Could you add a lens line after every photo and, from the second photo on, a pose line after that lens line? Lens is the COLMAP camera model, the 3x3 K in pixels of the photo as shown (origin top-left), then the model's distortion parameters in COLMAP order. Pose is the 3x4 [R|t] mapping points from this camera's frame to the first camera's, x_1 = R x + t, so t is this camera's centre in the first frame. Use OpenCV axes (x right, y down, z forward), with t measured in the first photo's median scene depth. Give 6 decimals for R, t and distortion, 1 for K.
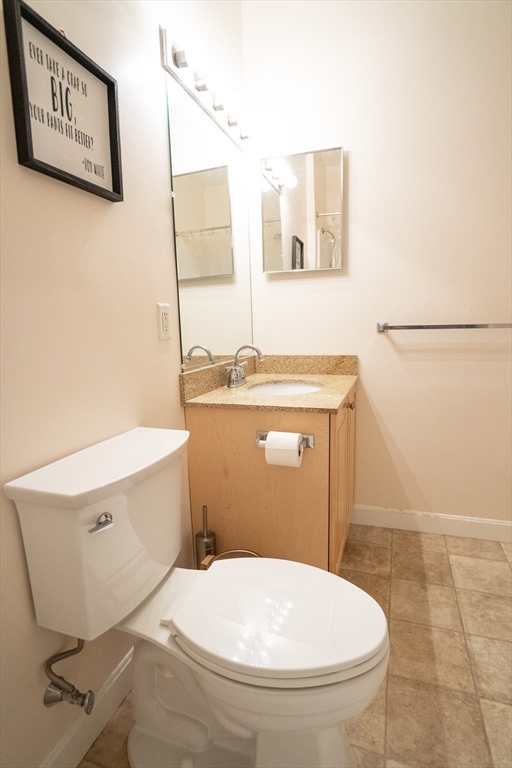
lens RADIAL K [[381.1, 0, 256.0], [0, 381.1, 384.0], [0, 0, 1]] dist [-0.061679, 0.000519]
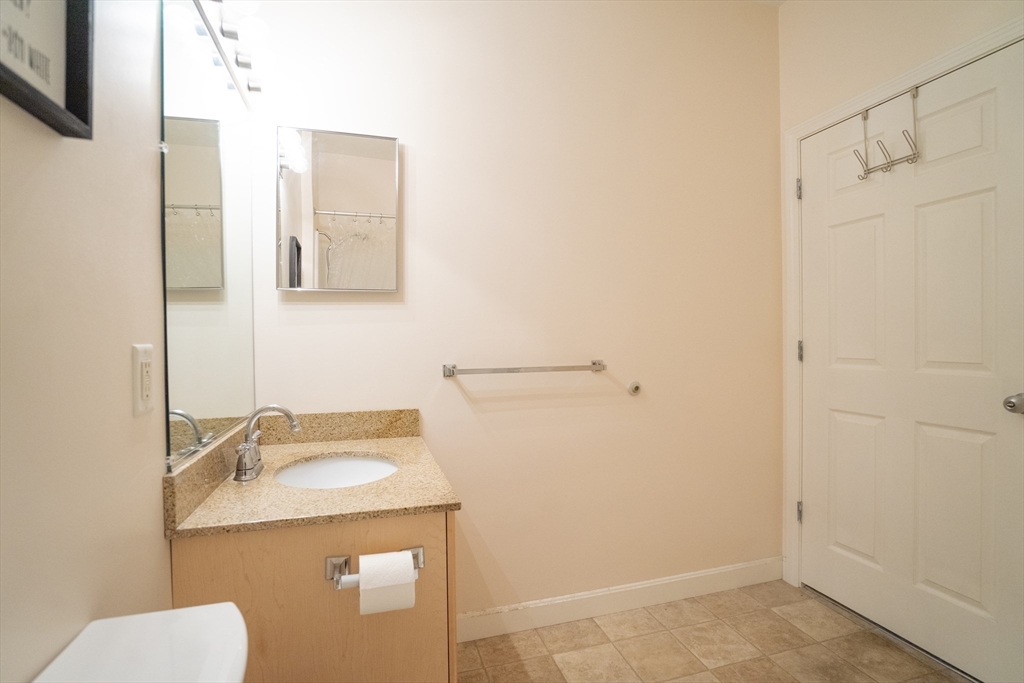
lens RADIAL K [[476.1, 0, 512.0], [0, 476.1, 341.5], [0, 0, 1]] dist [-0.037065, 0.000516]
pose [[0.802980, 0.023748, 0.595533, -0.151596], [0.078389, 0.986318, -0.145026, -0.059117], [-0.590828, 0.163136, 0.790132, 0.141084]]
